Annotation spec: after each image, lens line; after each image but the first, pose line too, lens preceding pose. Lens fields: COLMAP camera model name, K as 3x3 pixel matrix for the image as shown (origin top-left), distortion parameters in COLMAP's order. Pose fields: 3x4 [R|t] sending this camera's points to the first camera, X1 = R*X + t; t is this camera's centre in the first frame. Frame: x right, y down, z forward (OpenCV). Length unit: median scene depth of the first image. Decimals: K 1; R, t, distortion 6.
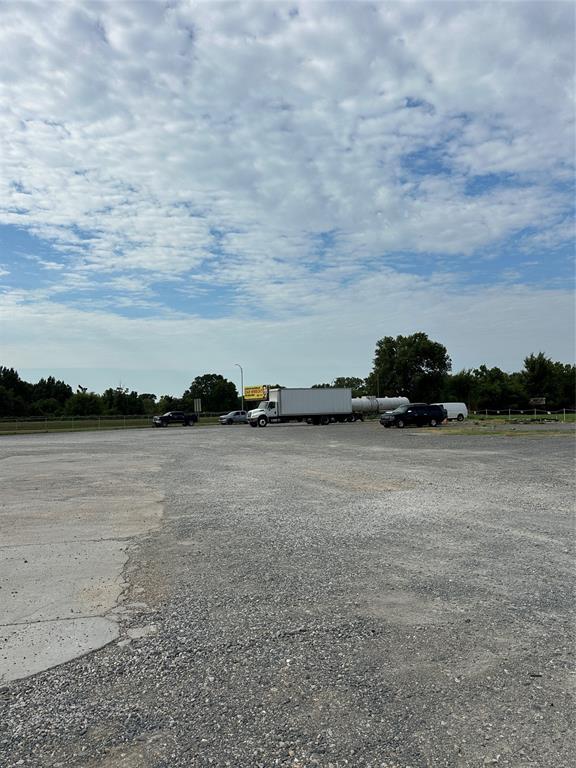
lens RADIAL K [[536.3, 0, 288.5], [0, 536.3, 384.5], [0, 0, 1]] dist [0.018998, -0.019767]
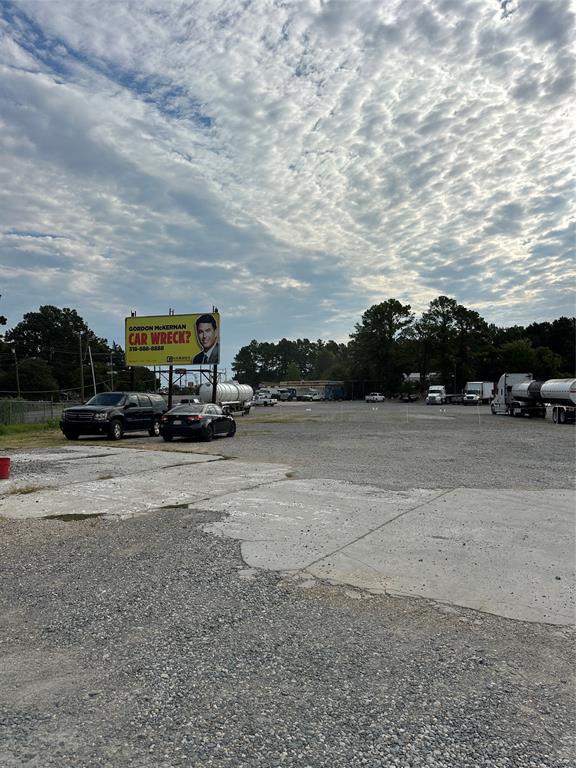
lens RADIAL K [[536.3, 0, 288.1], [0, 536.3, 385.3], [0, 0, 1]] dist [0.018998, -0.019767]
pose [[-0.700232, 0.023407, -0.713531, 0.607517], [0.058023, 0.998022, -0.024202, 0.080096], [0.711553, -0.058348, -0.700205, 2.274964]]
